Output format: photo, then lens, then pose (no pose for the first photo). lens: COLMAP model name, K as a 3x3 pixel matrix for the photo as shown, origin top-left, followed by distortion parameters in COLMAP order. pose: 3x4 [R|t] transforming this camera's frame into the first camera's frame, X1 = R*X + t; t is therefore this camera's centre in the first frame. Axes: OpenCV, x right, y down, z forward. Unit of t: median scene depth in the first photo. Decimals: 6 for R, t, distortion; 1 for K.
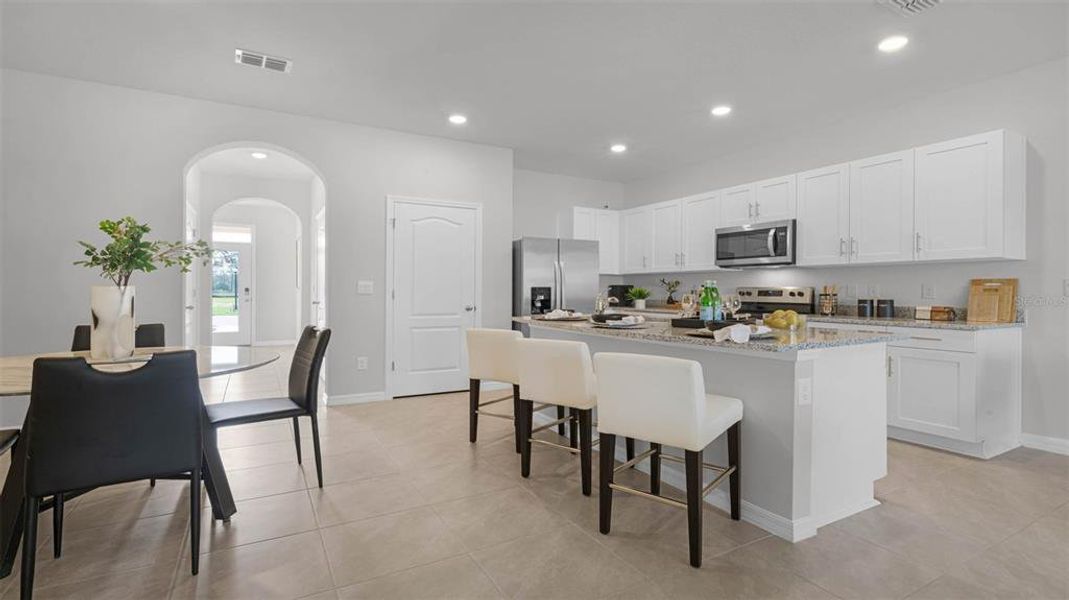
lens RADIAL K [[509.4, 0, 539.7], [0, 509.4, 289.9], [0, 0, 1]] dist [0.000805, -0.000024]
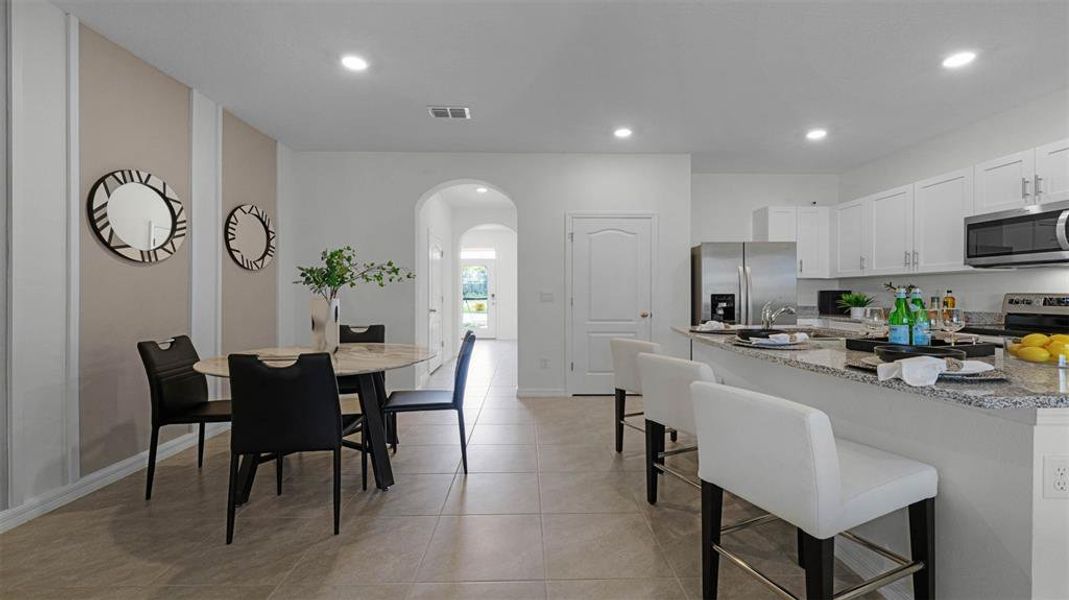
lens RADIAL K [[448.4, 0, 531.2], [0, 448.4, 291.3], [0, 0, 1]] dist [-0.000136, 0.000189]
pose [[0.878558, -0.006442, -0.477592, 0.132994], [0.004368, 0.999976, -0.005453, -0.011246], [0.477616, 0.002705, 0.878565, 0.137517]]
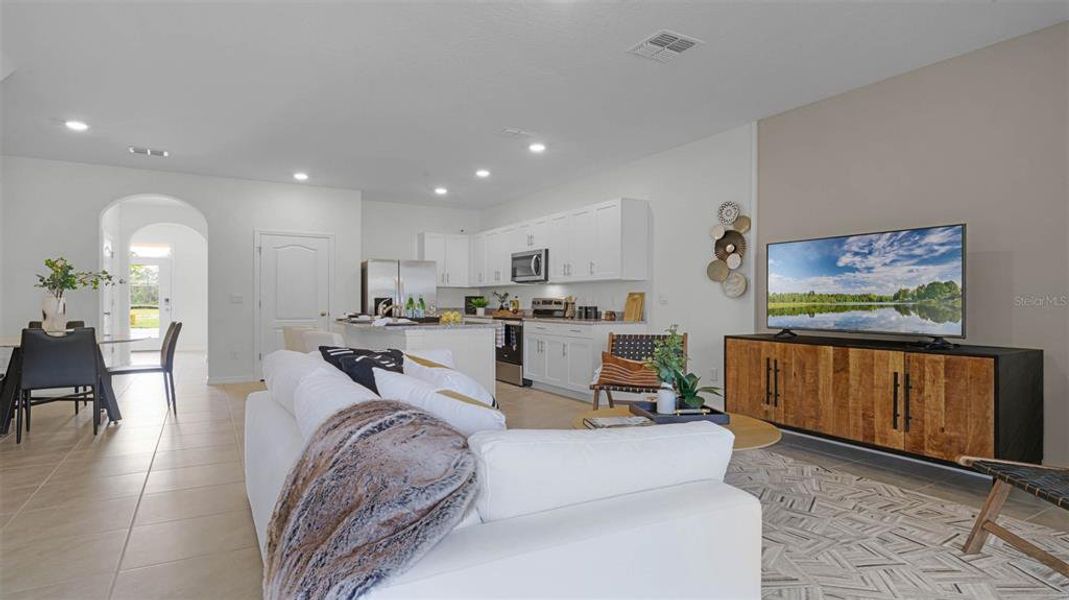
lens RADIAL K [[583.0, 0, 536.0], [0, 583.0, 305.7], [0, 0, 1]] dist [0.002418, 0.001128]
pose [[0.999966, -0.000347, 0.008234, 0.568007], [0.000276, 0.999963, 0.008602, 0.002798], [-0.008237, -0.008599, 0.999929, -0.719942]]
